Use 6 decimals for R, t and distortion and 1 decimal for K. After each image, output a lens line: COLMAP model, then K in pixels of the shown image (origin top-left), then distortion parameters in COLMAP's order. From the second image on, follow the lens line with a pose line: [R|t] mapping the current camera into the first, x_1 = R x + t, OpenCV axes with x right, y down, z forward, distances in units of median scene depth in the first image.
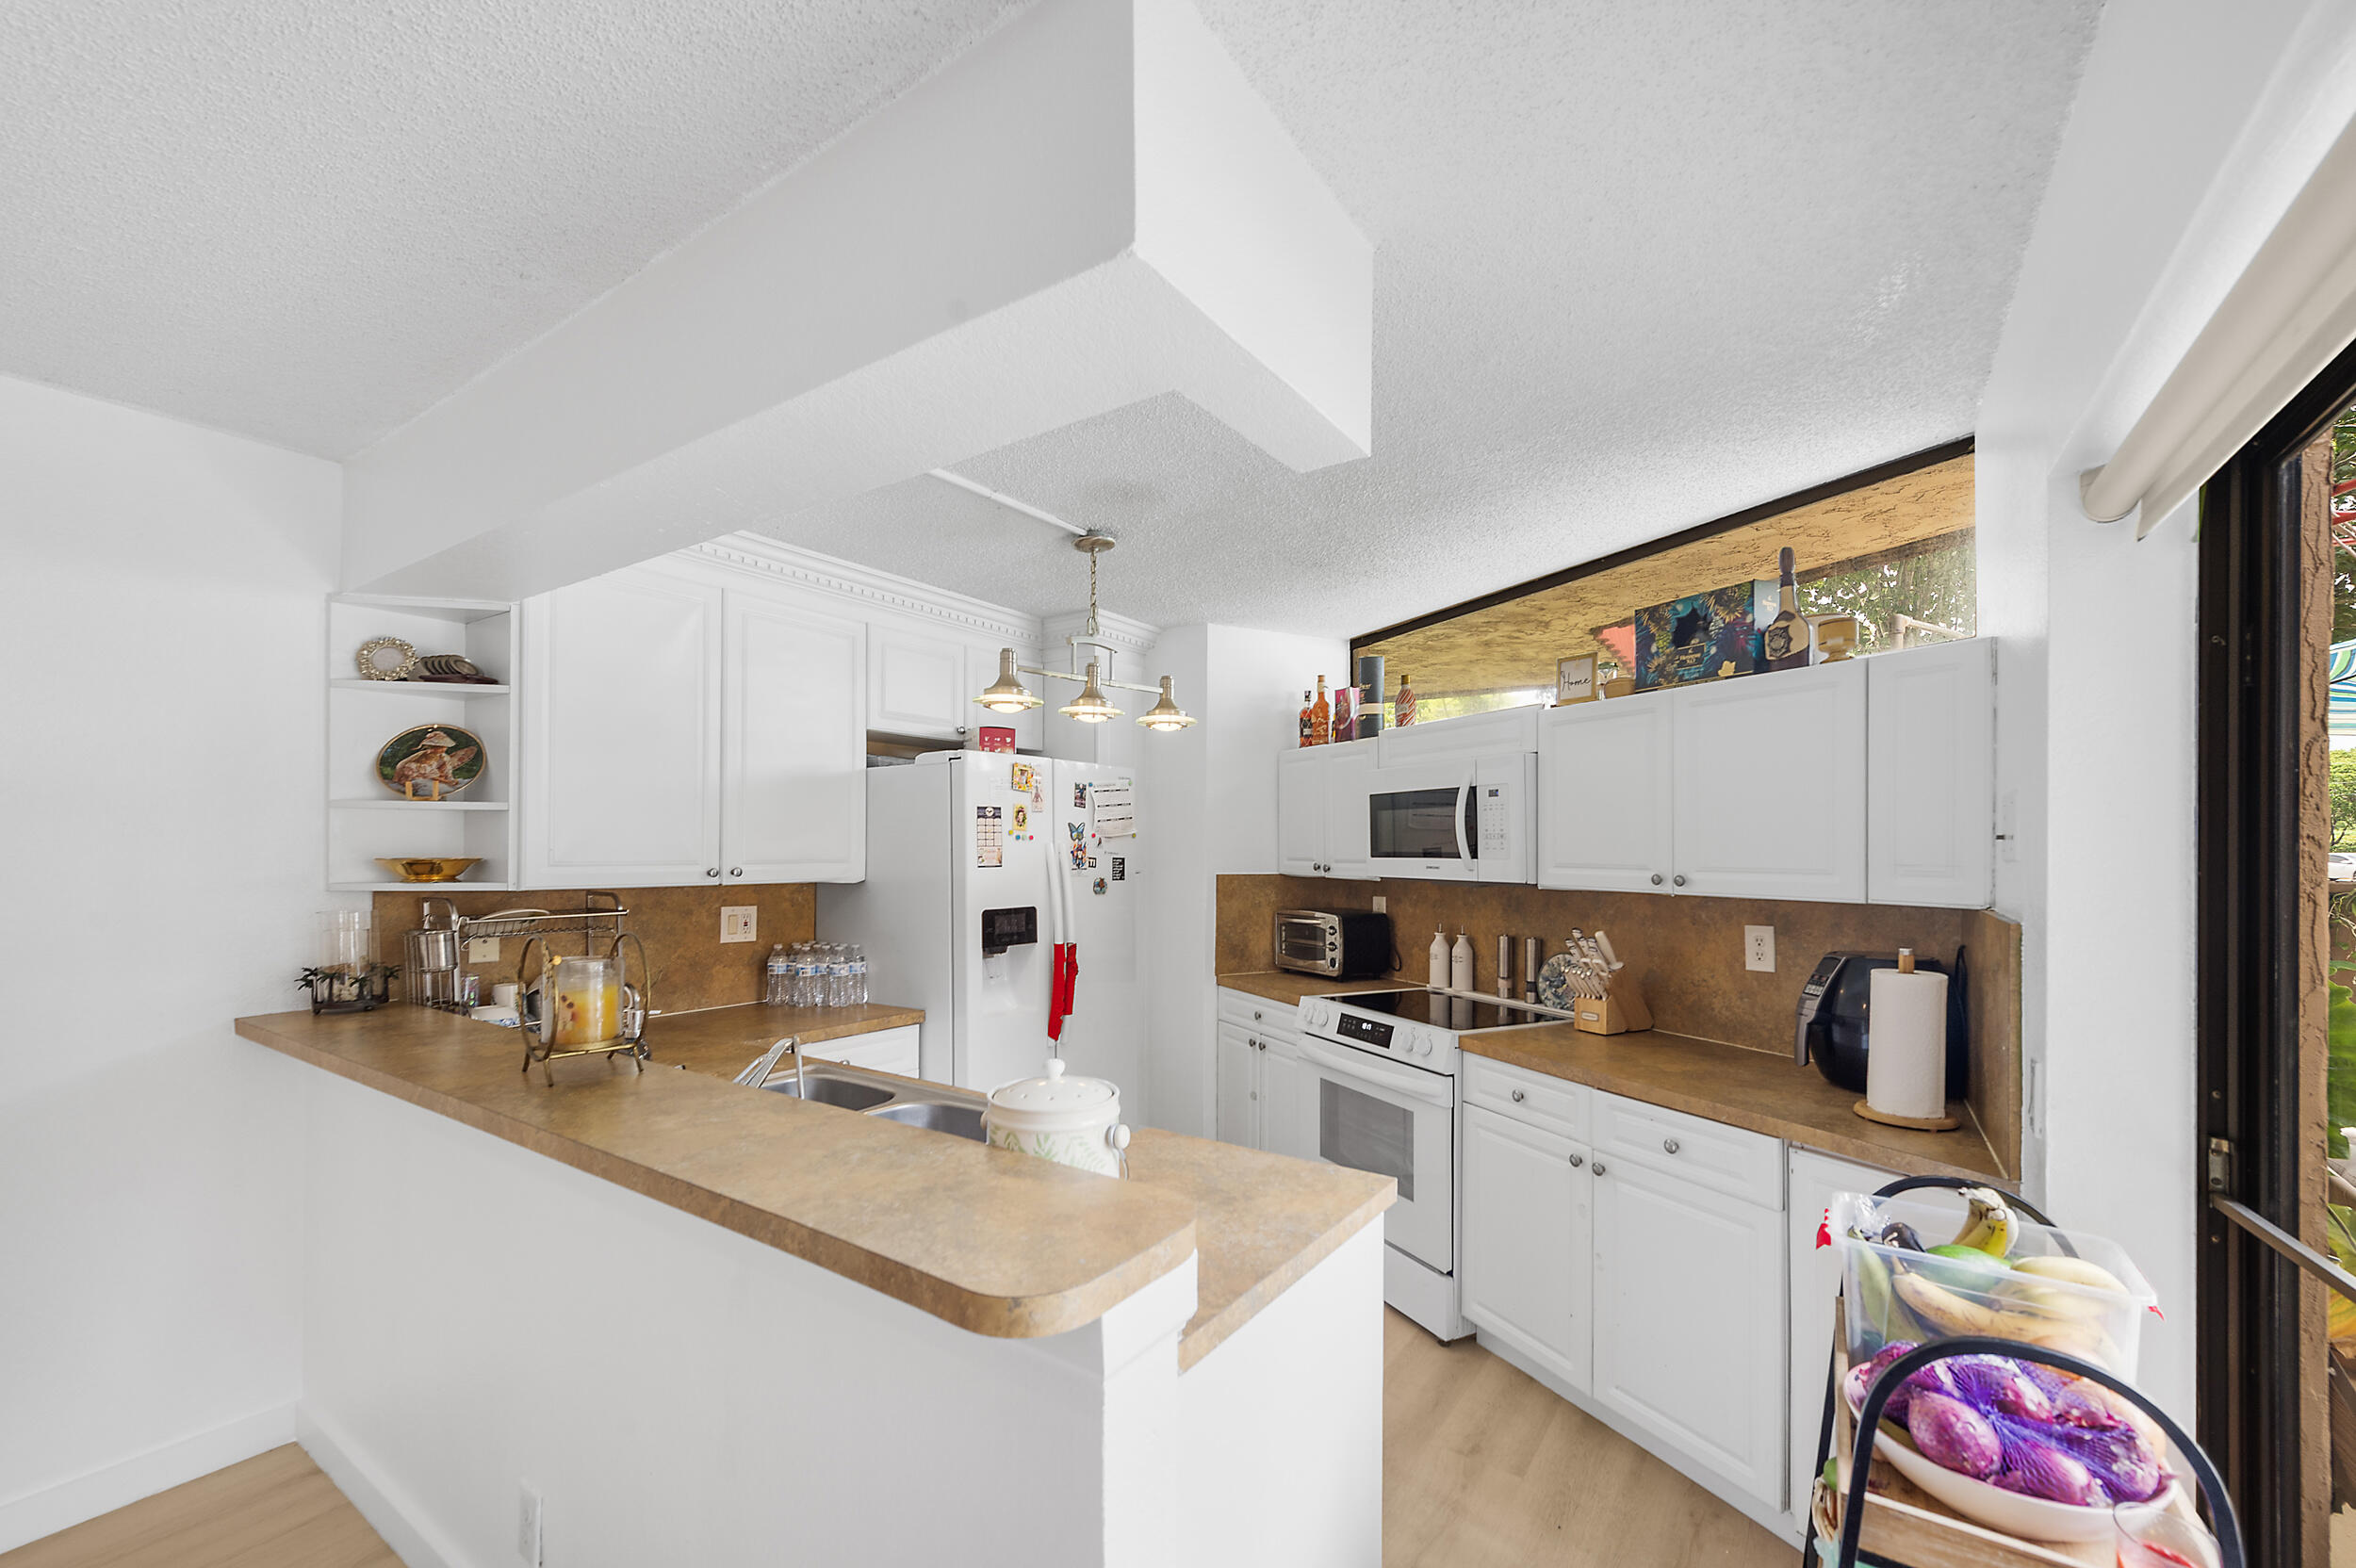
lens RADIAL K [[933.5, 0, 1178.7], [0, 933.5, 849.2], [0, 0, 1]] dist [0.006446, -0.002692]
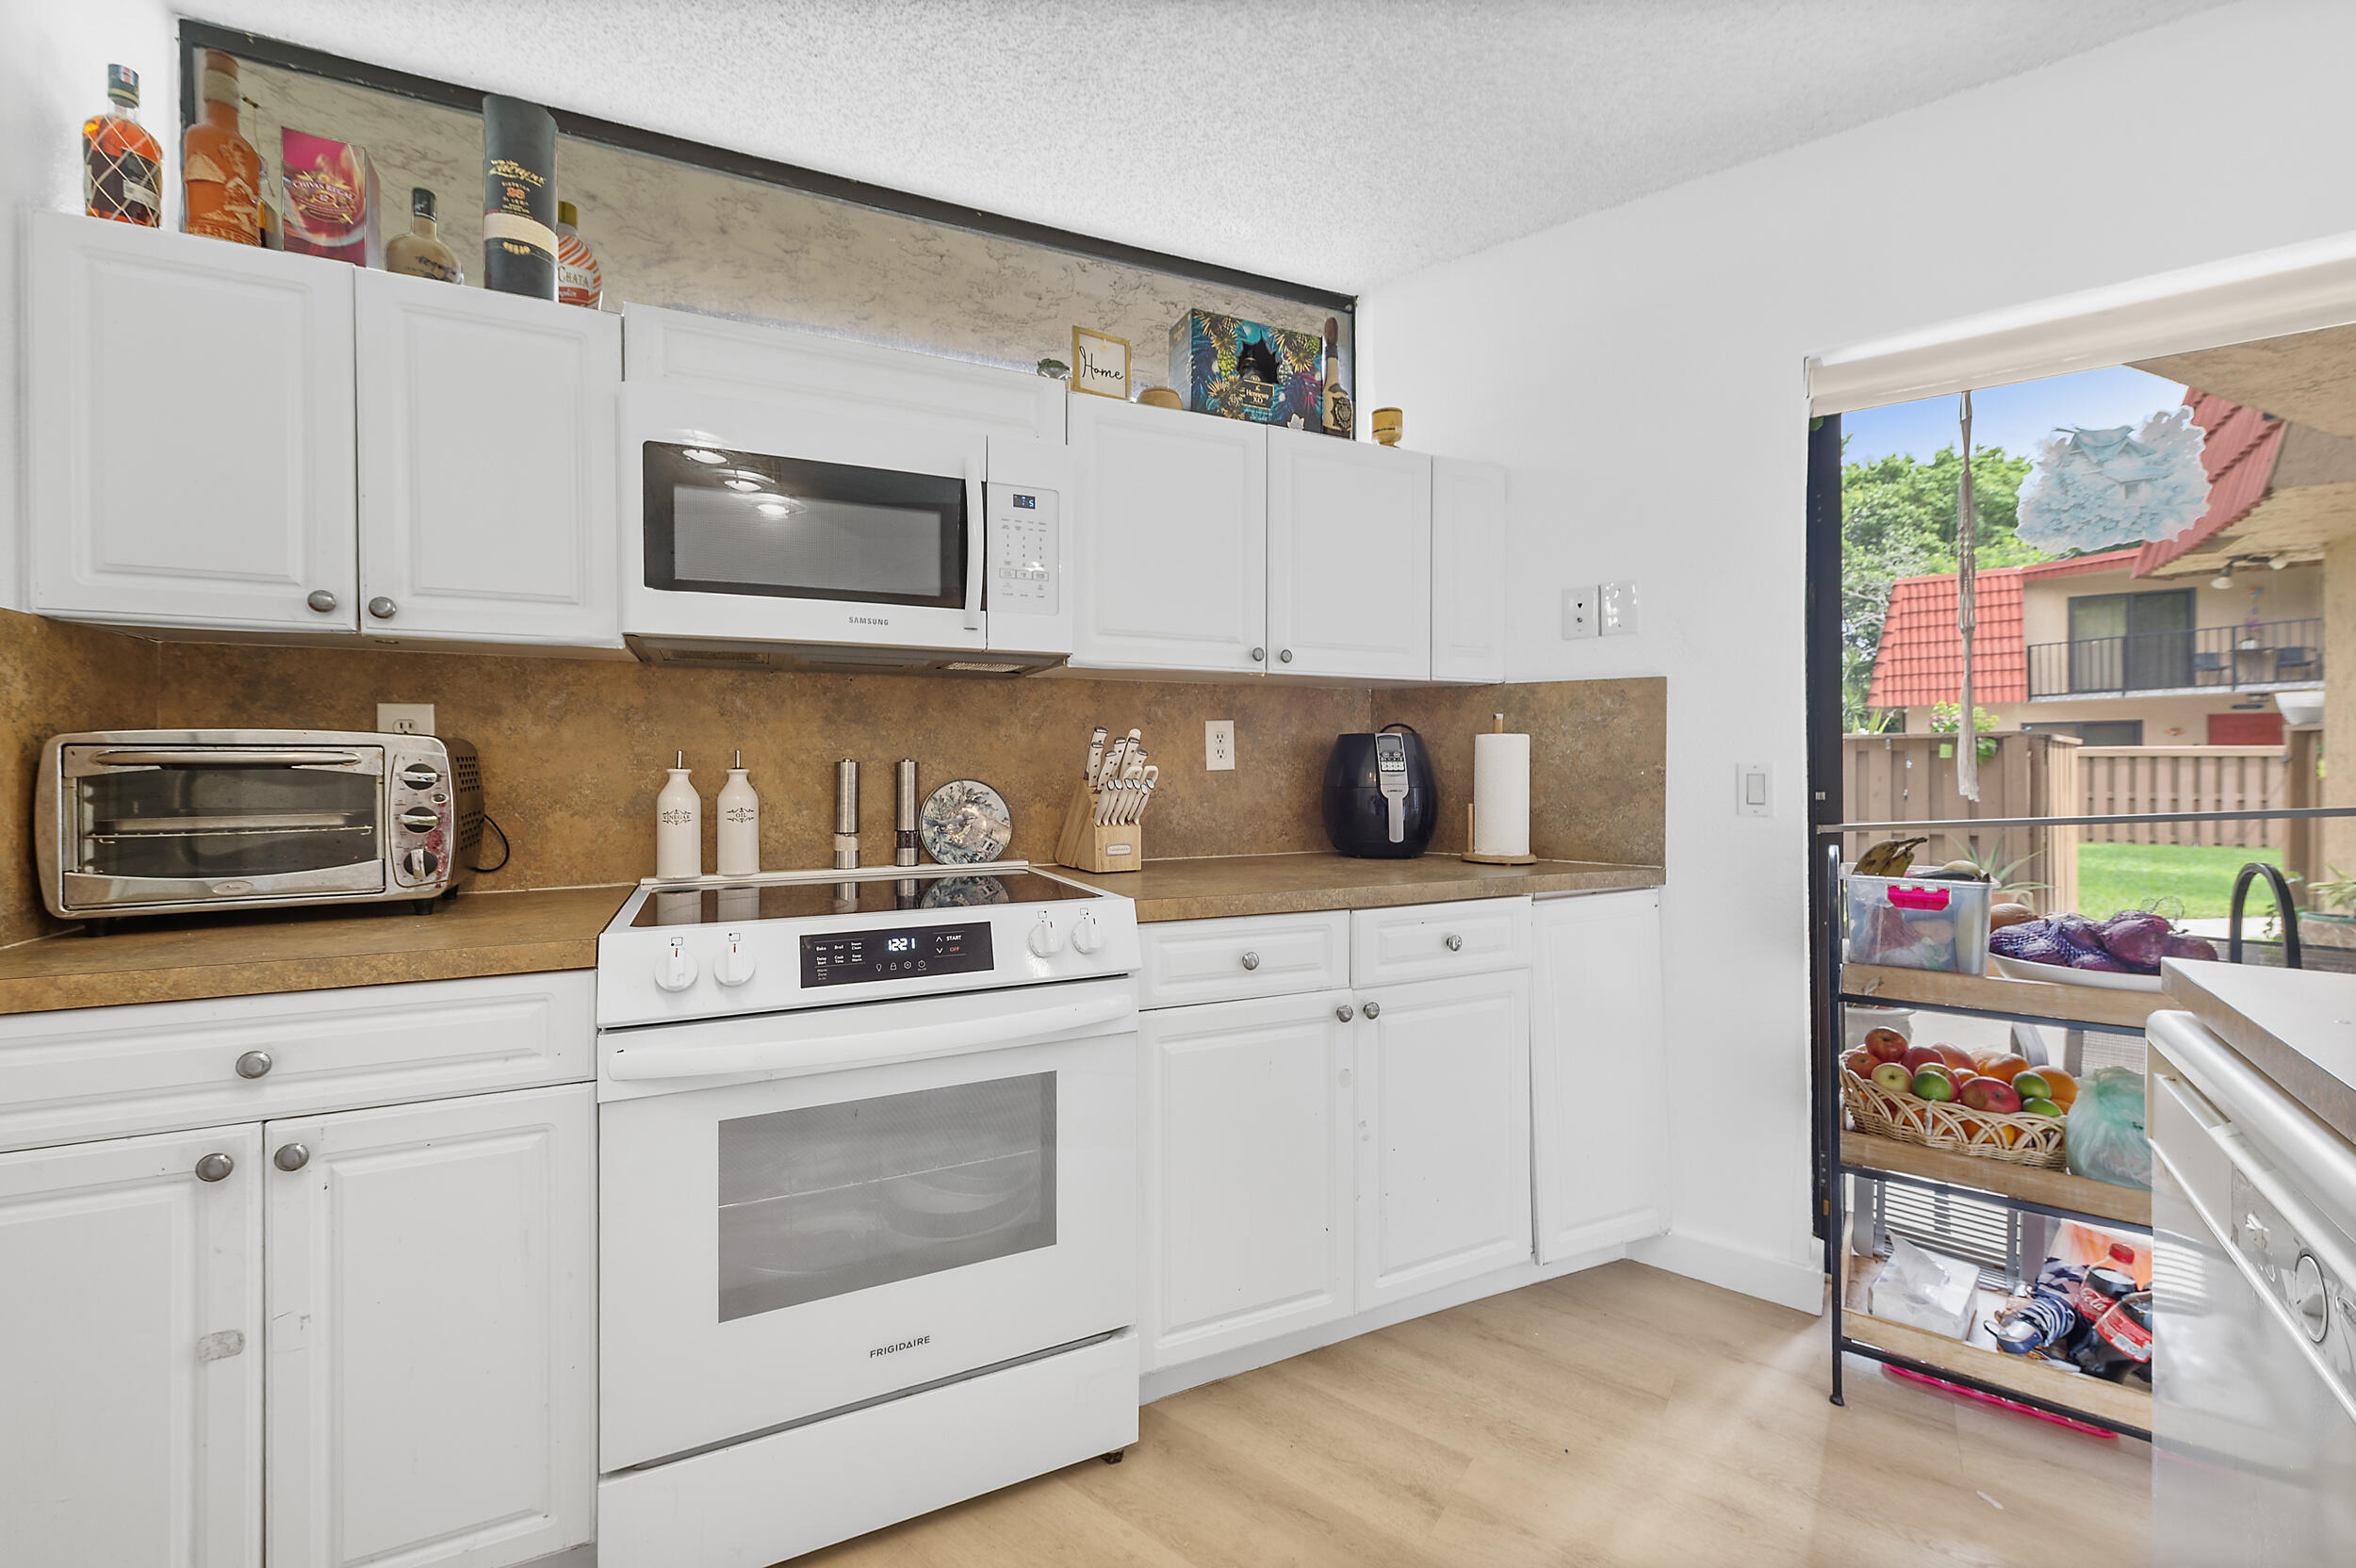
lens RADIAL K [[933.5, 0, 1173.7], [0, 933.5, 763.3], [0, 0, 1]] dist [0.006446, -0.002692]
pose [[0.036327, -0.004876, 0.999328, -0.233164], [0.002844, 0.999985, 0.004776, 0.095197], [-0.999336, 0.002668, 0.036340, 0.808244]]
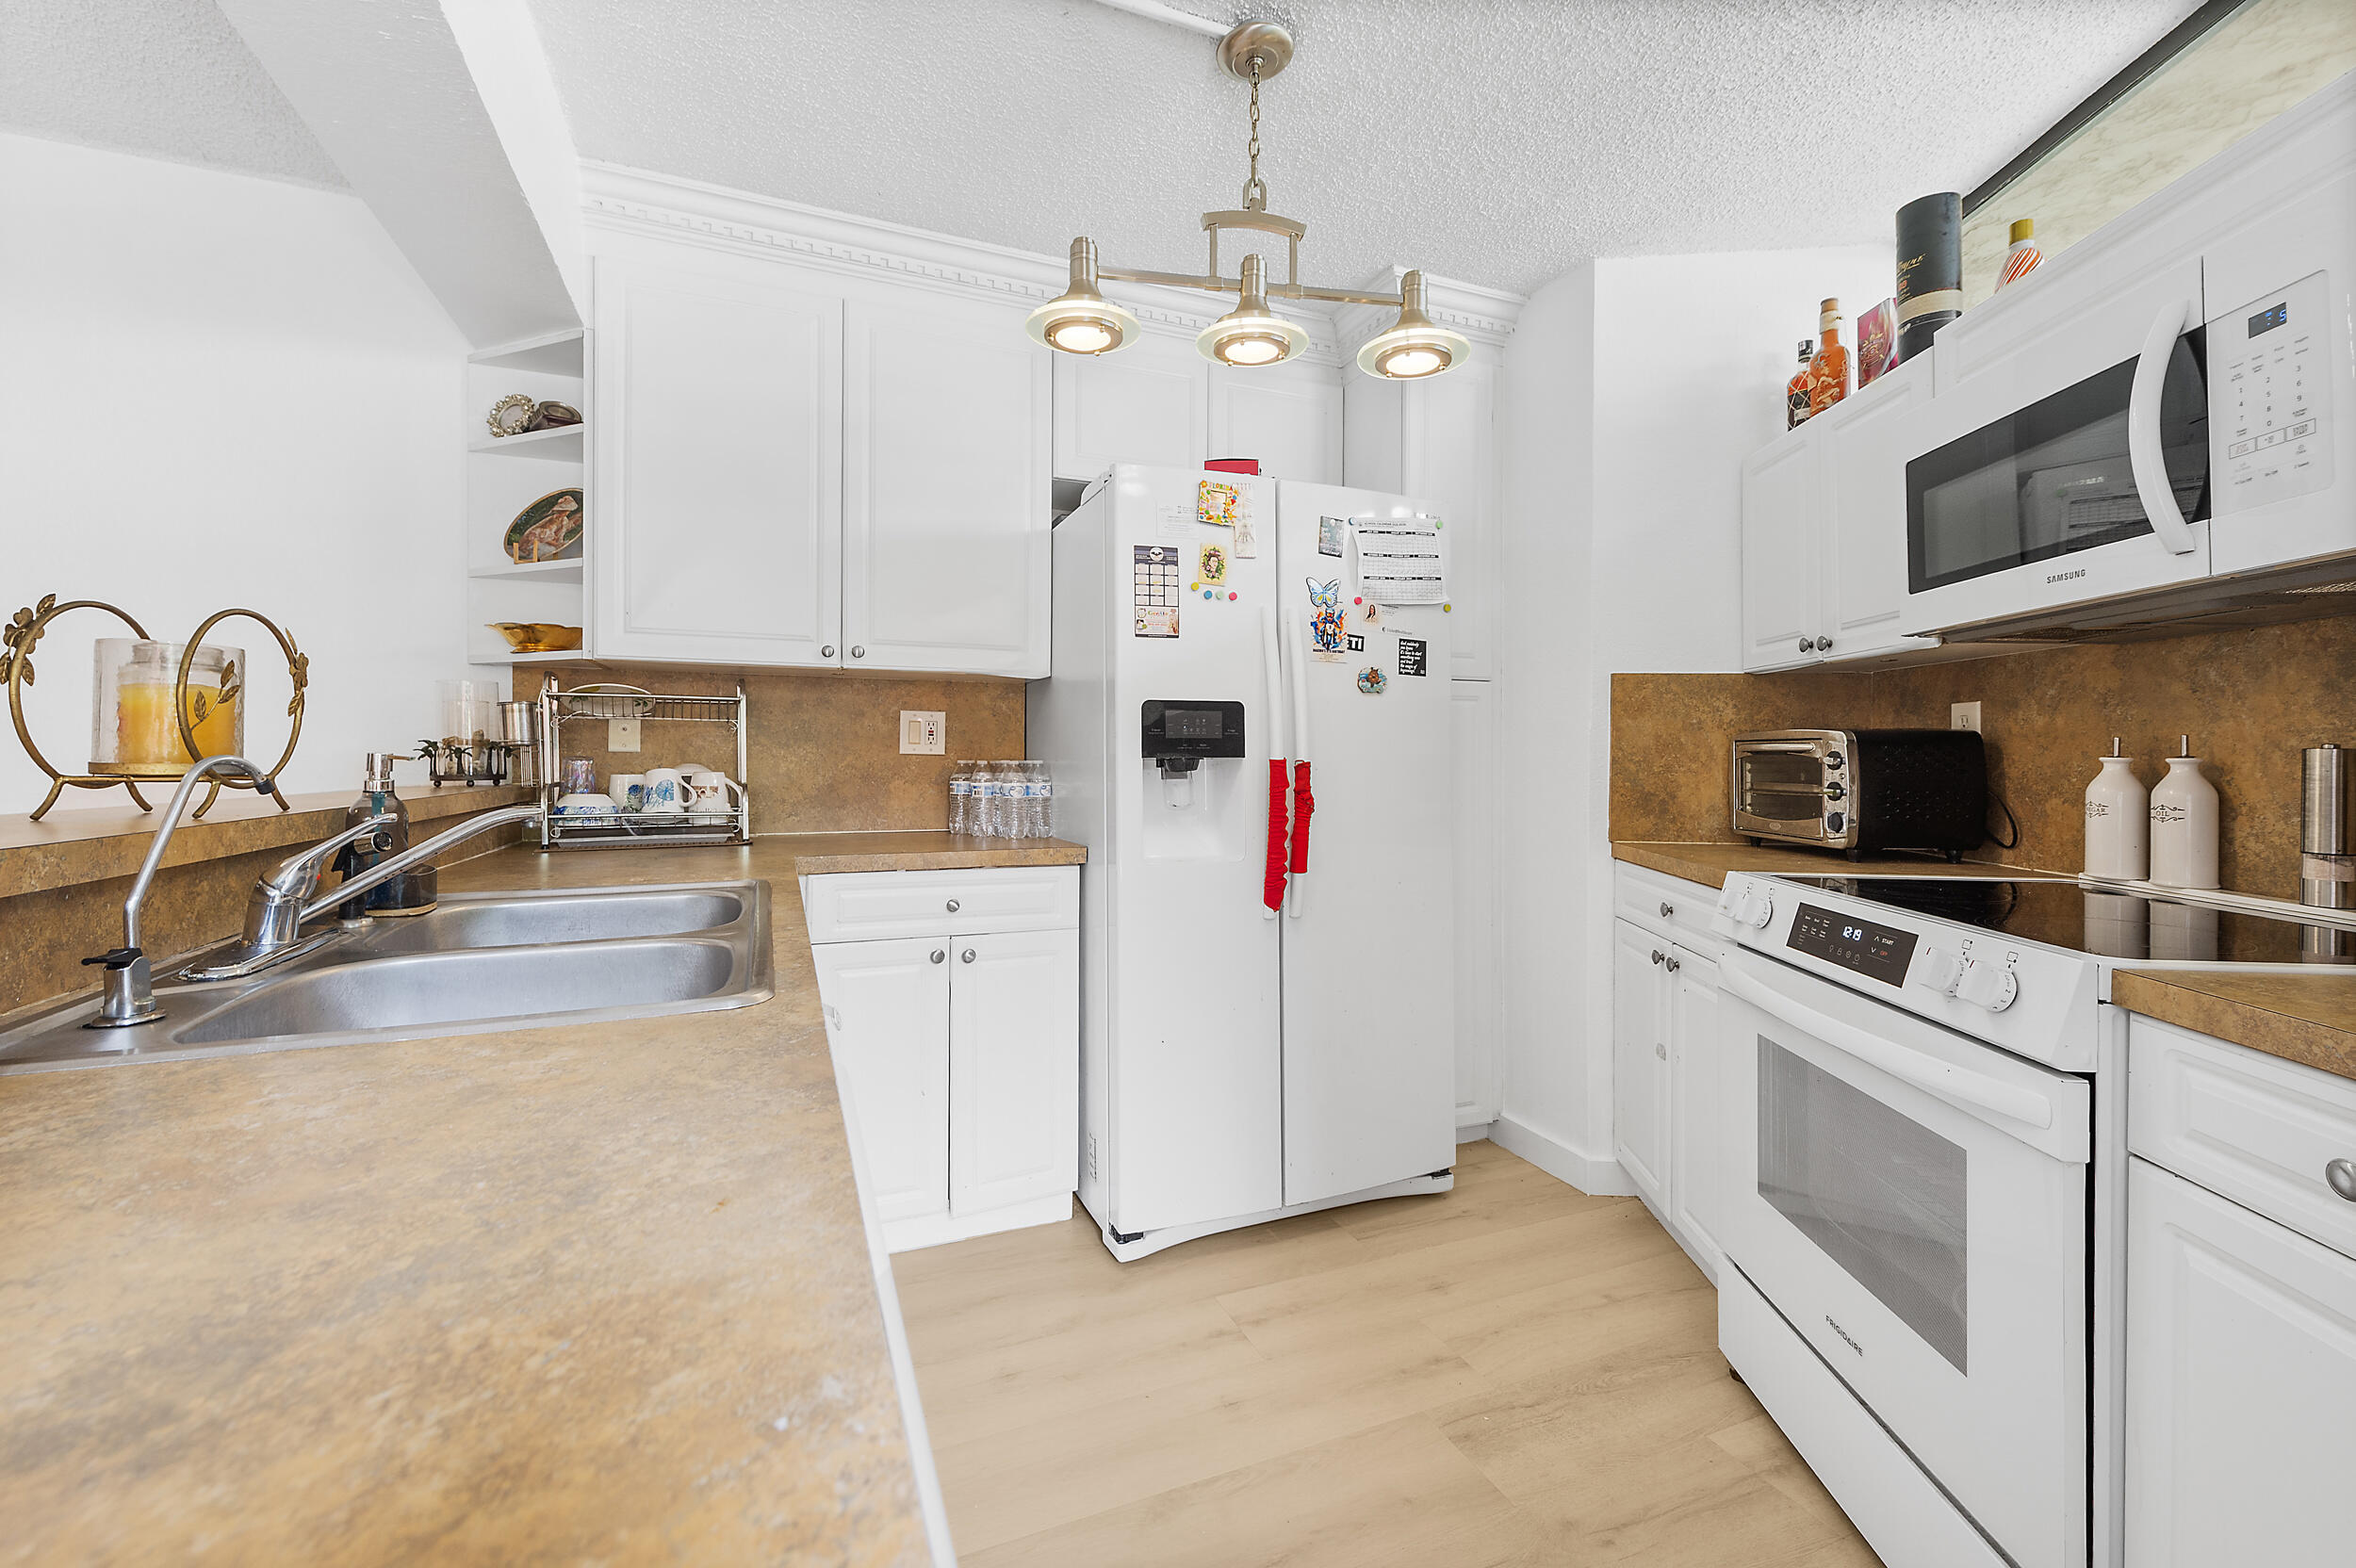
lens RADIAL K [[933.5, 0, 1168.8], [0, 933.5, 755.3], [0, 0, 1]] dist [0.006446, -0.002692]
pose [[0.837272, -0.000115, -0.546787, 0.163734], [-0.000270, 1.000000, -0.000623, 0.099887], [0.546787, 0.000669, 0.837271, 0.424479]]
